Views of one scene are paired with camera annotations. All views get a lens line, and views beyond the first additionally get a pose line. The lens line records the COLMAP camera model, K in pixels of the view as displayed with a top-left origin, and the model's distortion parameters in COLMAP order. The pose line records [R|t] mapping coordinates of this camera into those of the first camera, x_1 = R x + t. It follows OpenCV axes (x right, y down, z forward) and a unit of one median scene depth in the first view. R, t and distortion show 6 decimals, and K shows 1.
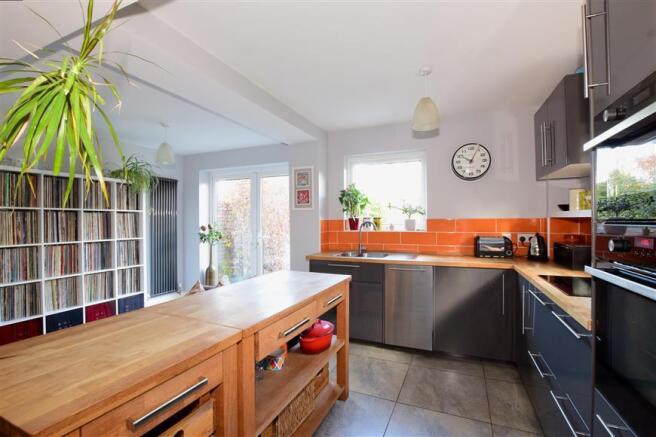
lens RADIAL K [[300.0, 0, 328.0], [0, 300.0, 218.5], [0, 0, 1]] dist [-0.023942, -0.000030]
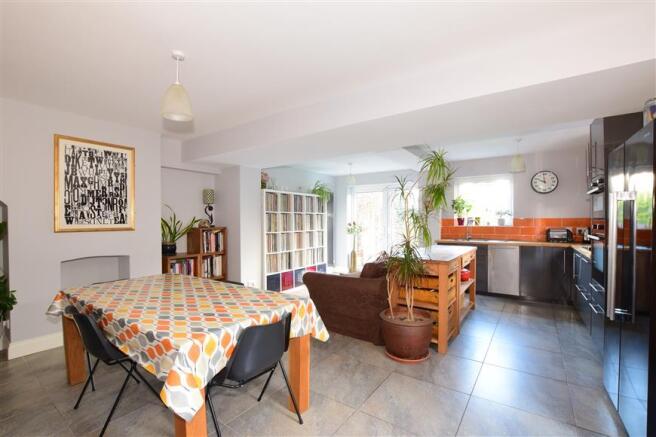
lens RADIAL K [[300.0, 0, 328.0], [0, 300.0, 218.5], [0, 0, 1]] dist [-0.023942, -0.000030]
pose [[0.982673, 0.001049, -0.185343, -0.328558], [-0.000838, 0.999999, 0.001213, 0.001093], [0.185344, -0.001037, 0.982673, -0.696627]]
